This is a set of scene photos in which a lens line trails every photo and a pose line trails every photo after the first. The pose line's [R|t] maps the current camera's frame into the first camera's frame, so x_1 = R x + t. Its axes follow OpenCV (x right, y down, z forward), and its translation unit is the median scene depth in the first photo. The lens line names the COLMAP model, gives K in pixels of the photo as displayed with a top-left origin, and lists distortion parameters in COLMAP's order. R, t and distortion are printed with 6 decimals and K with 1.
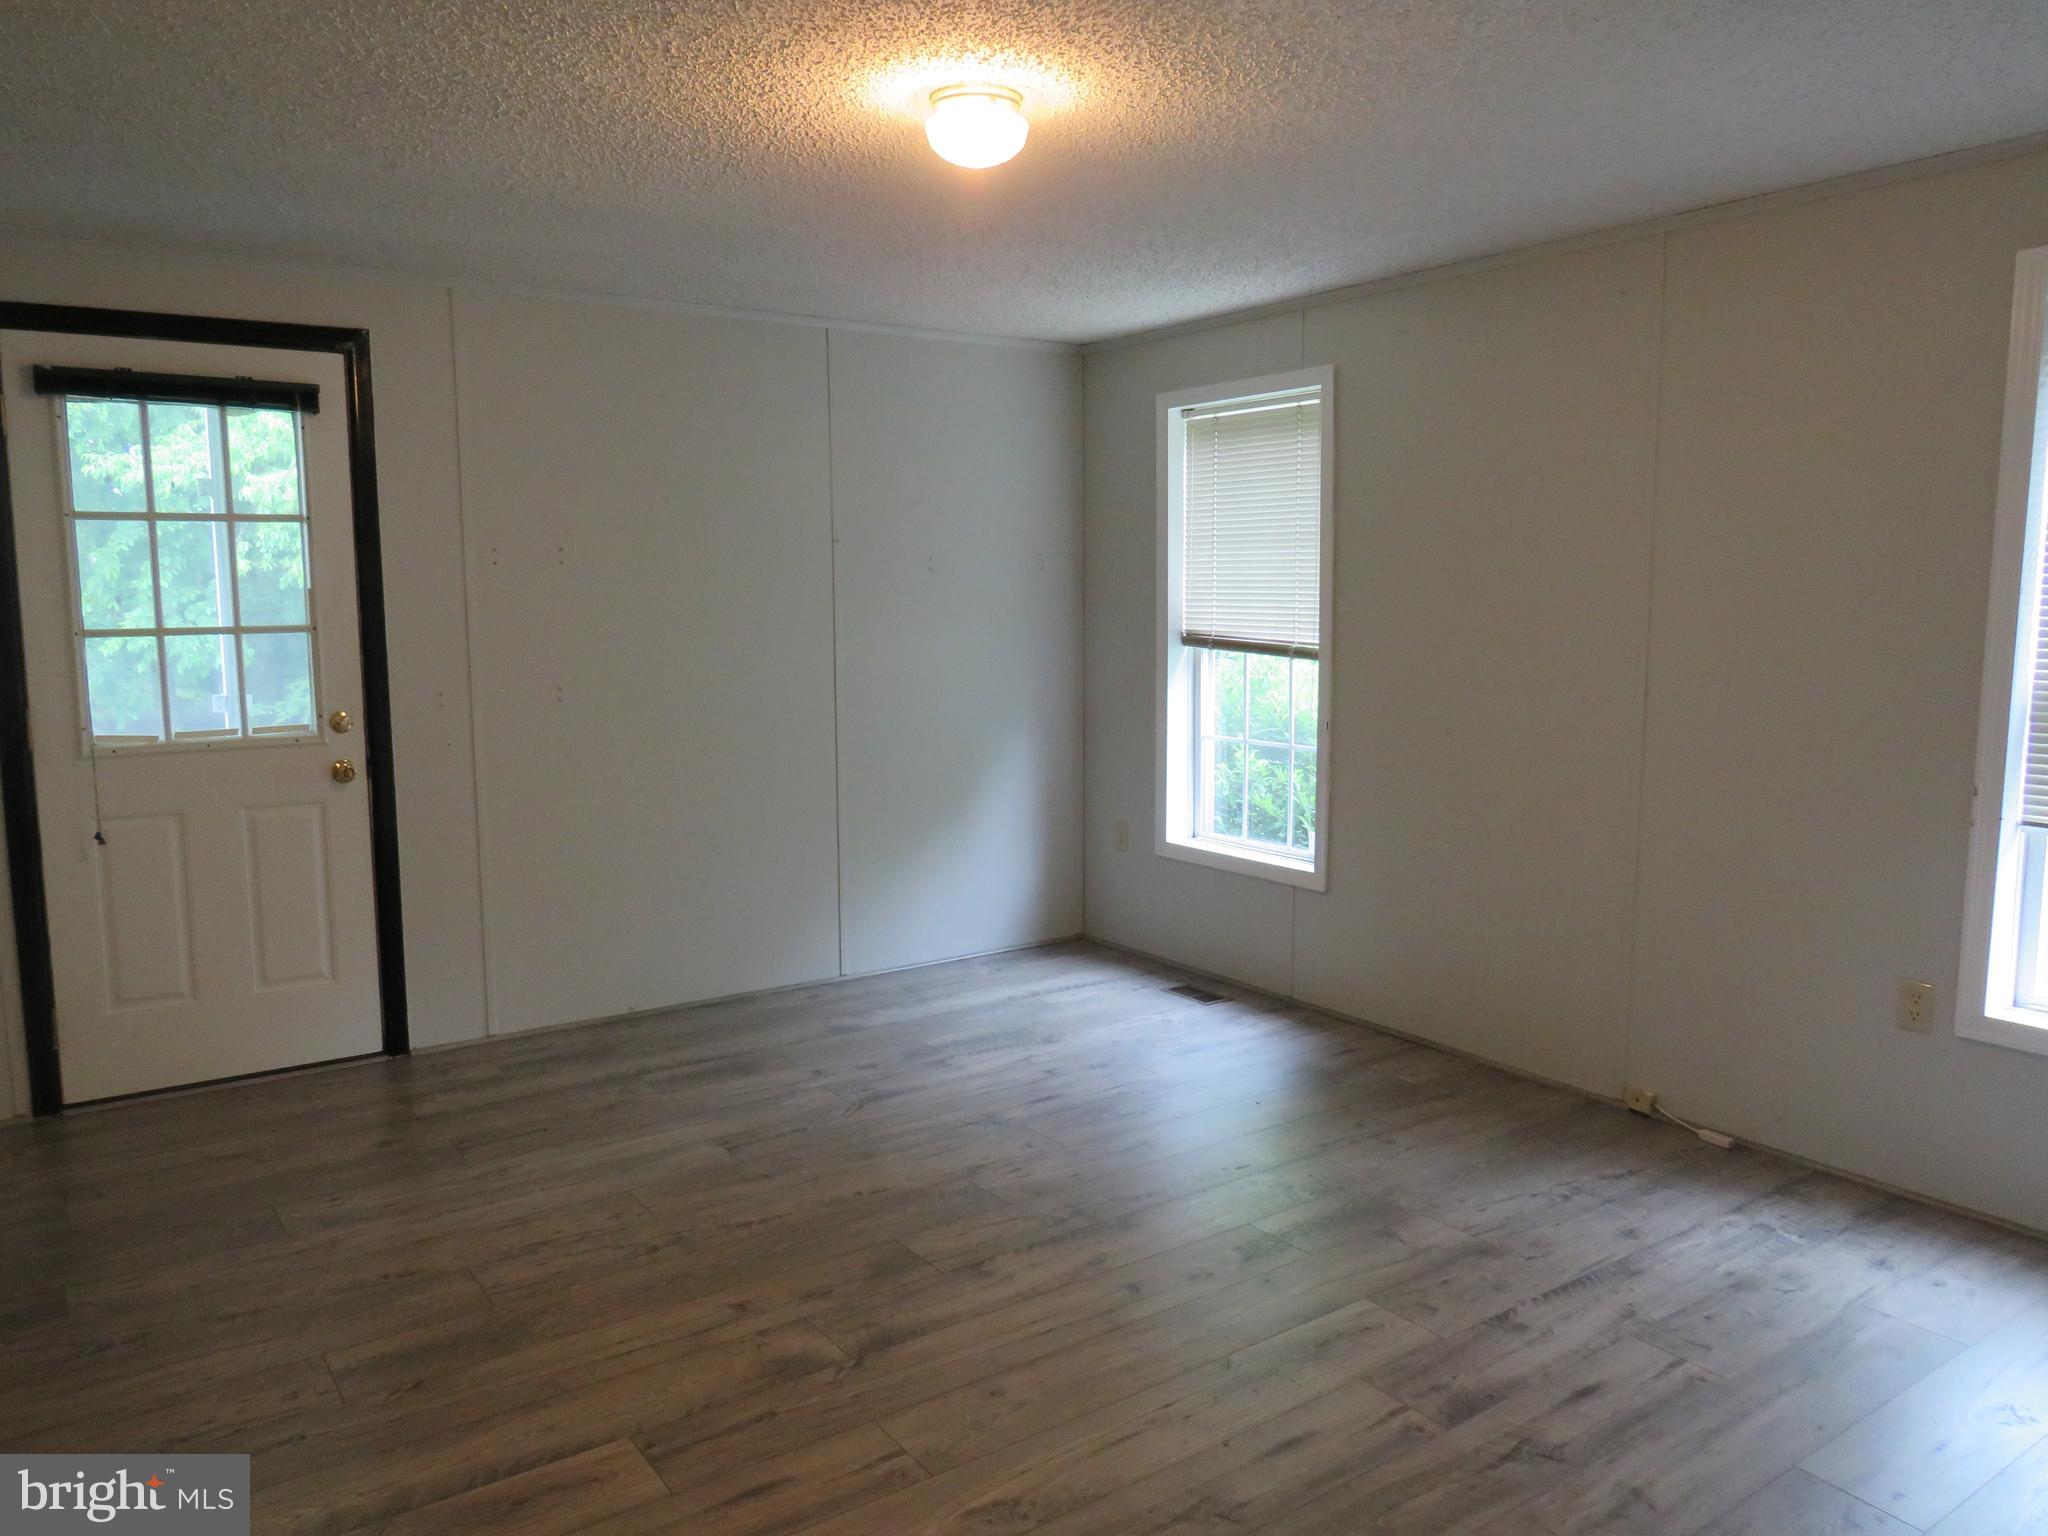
lens RADIAL K [[1454.5, 0, 1008.7], [0, 1454.5, 768.3], [0, 0, 1]] dist [-0.034421, 0.027248]
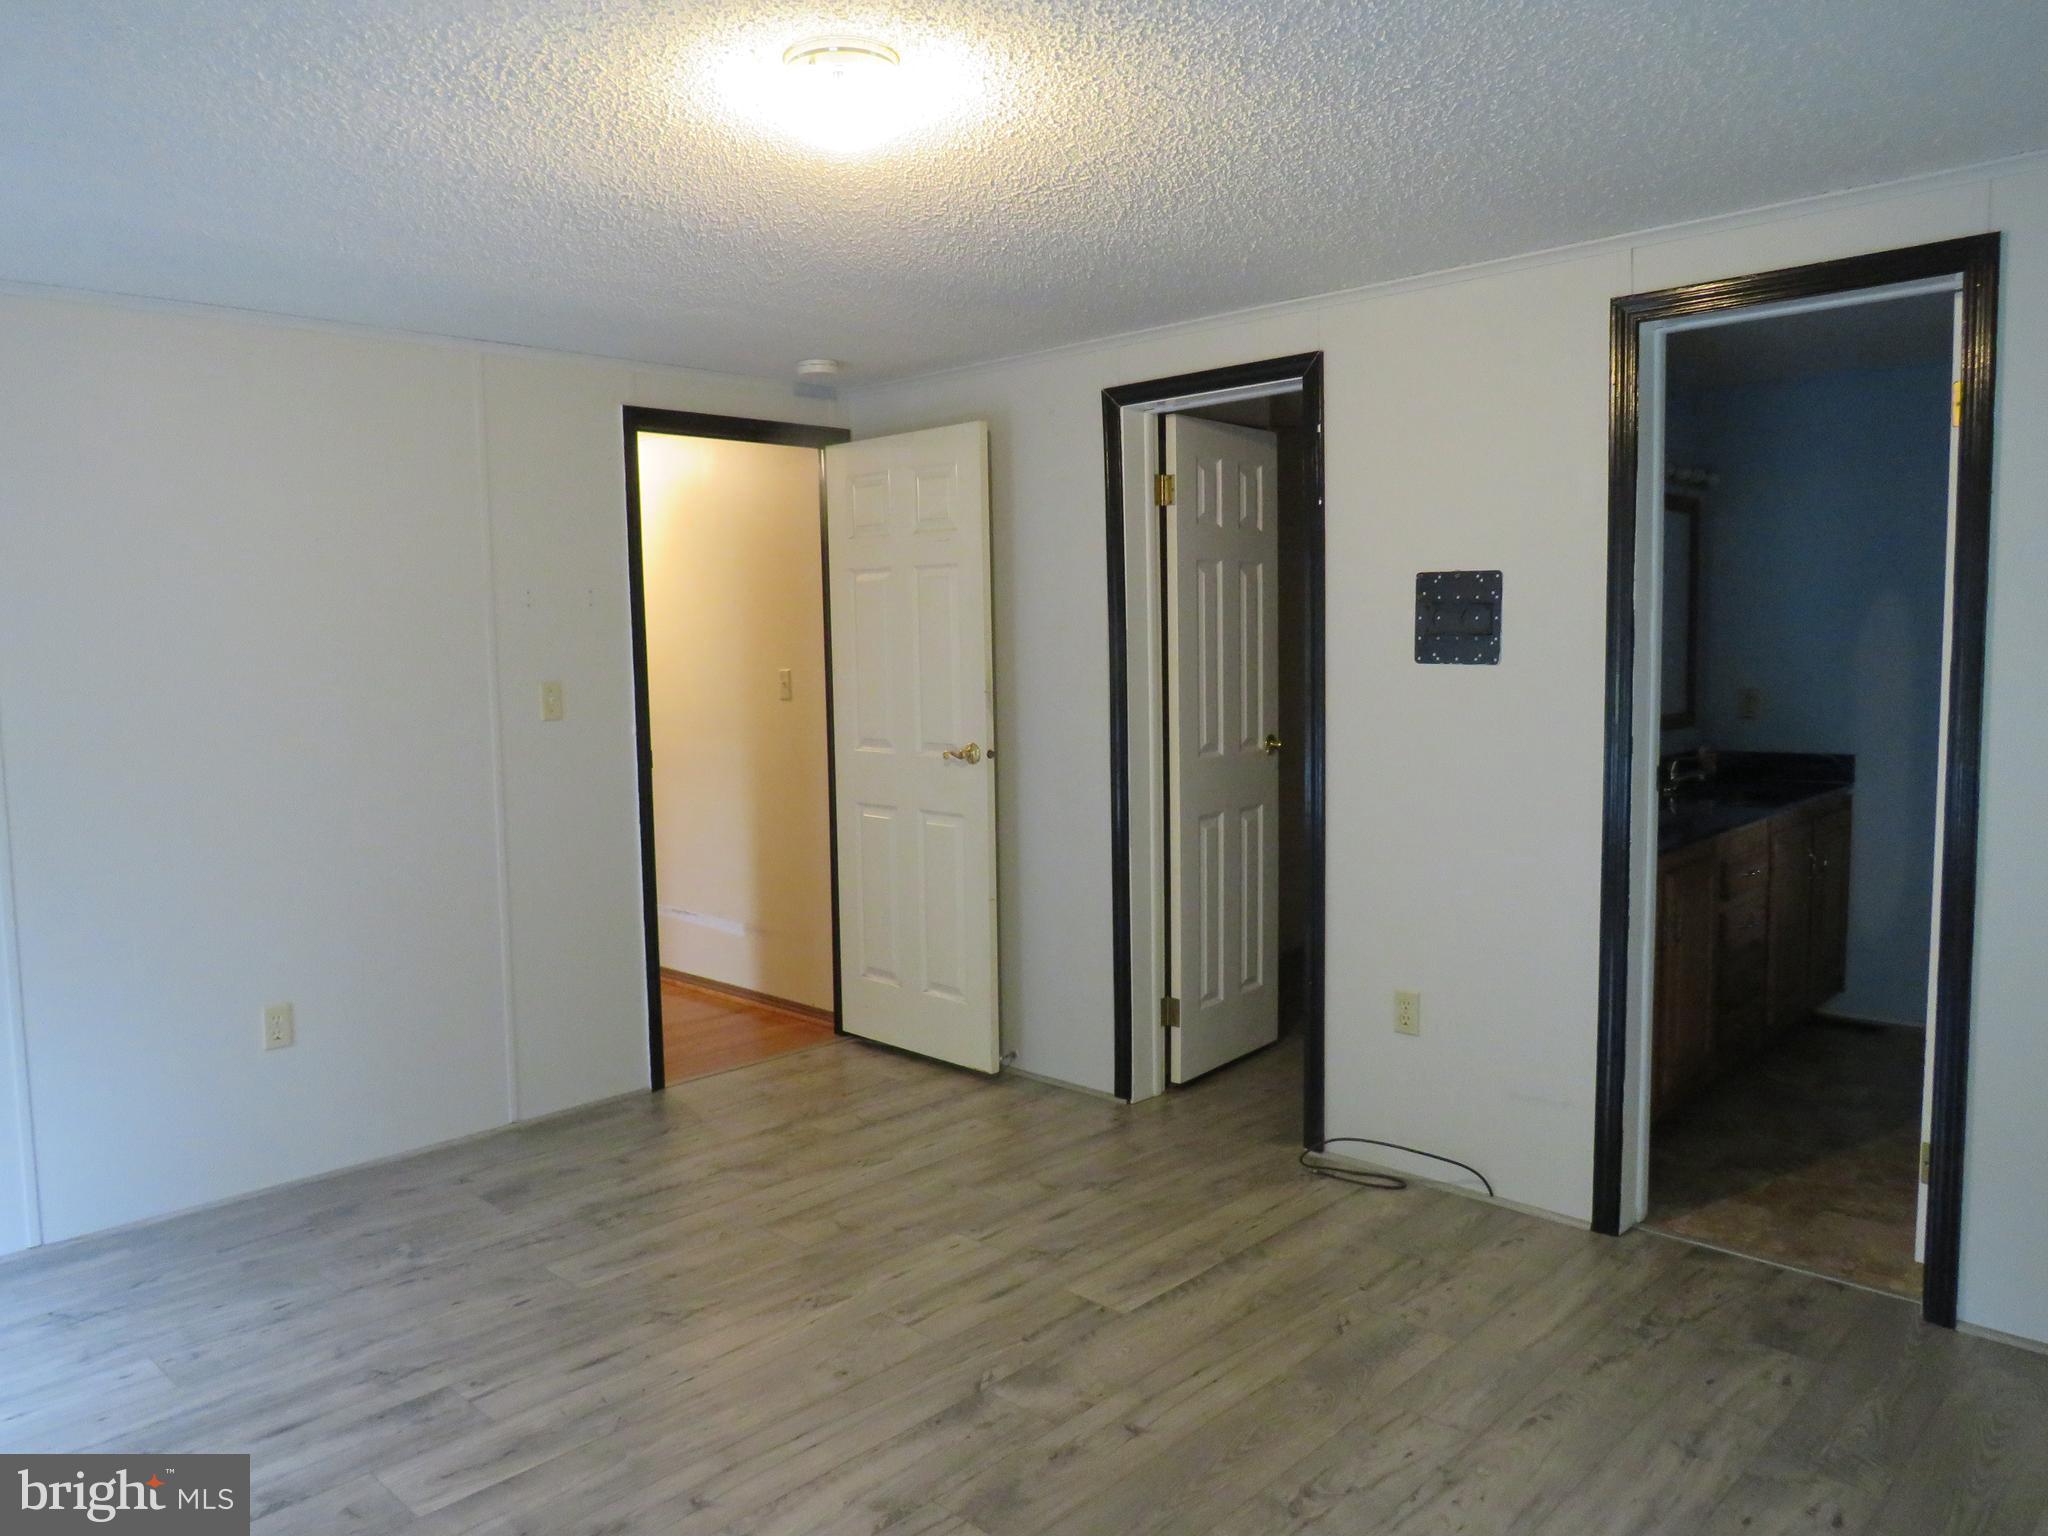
lens RADIAL K [[1454.5, 0, 1008.7], [0, 1454.5, 768.3], [0, 0, 1]] dist [-0.034421, 0.027248]
pose [[-0.980313, 0.036462, -0.194052, 0.062673], [-0.008002, 0.974657, 0.223561, -0.268838], [0.197285, 0.220712, -0.955178, 1.920850]]
